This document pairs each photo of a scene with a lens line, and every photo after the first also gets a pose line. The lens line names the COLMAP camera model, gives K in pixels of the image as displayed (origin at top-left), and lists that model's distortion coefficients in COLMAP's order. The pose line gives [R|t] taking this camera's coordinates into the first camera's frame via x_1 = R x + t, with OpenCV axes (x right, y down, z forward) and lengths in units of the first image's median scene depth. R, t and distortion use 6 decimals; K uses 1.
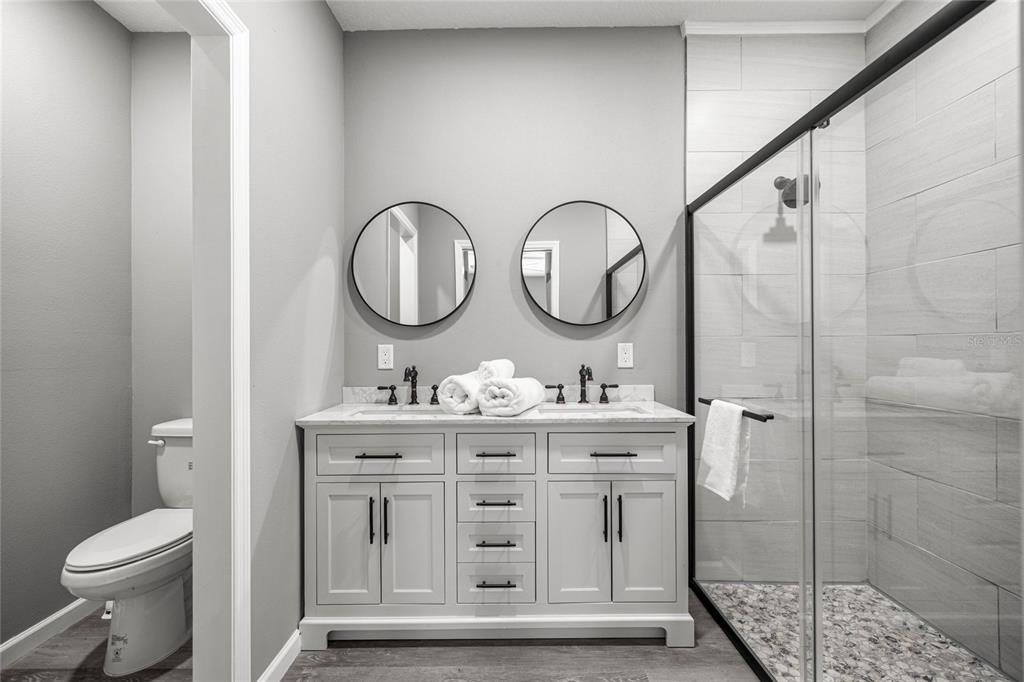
lens RADIAL K [[425.3, 0, 512.0], [0, 425.3, 341.0], [0, 0, 1]] dist [0.002454, 0.000025]
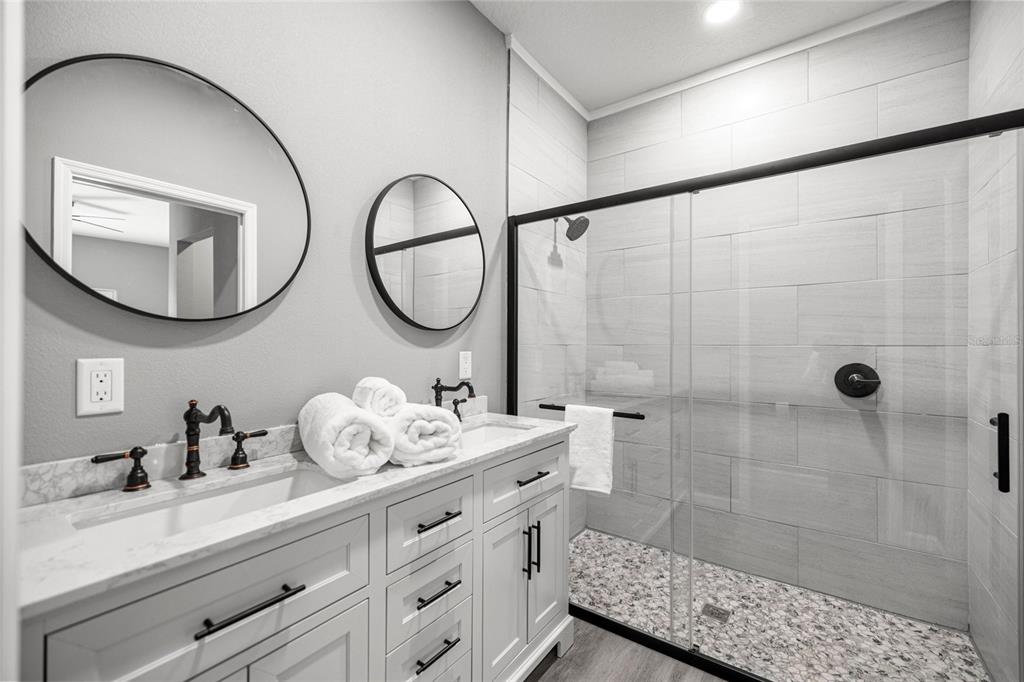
lens RADIAL K [[425.3, 0, 512.0], [0, 425.3, 341.0], [0, 0, 1]] dist [0.002454, 0.000025]
pose [[0.592264, 0.014036, 0.805621, -0.462549], [-0.014251, 0.999874, -0.006944, -0.013933], [-0.805618, -0.007368, 0.592390, 0.454826]]
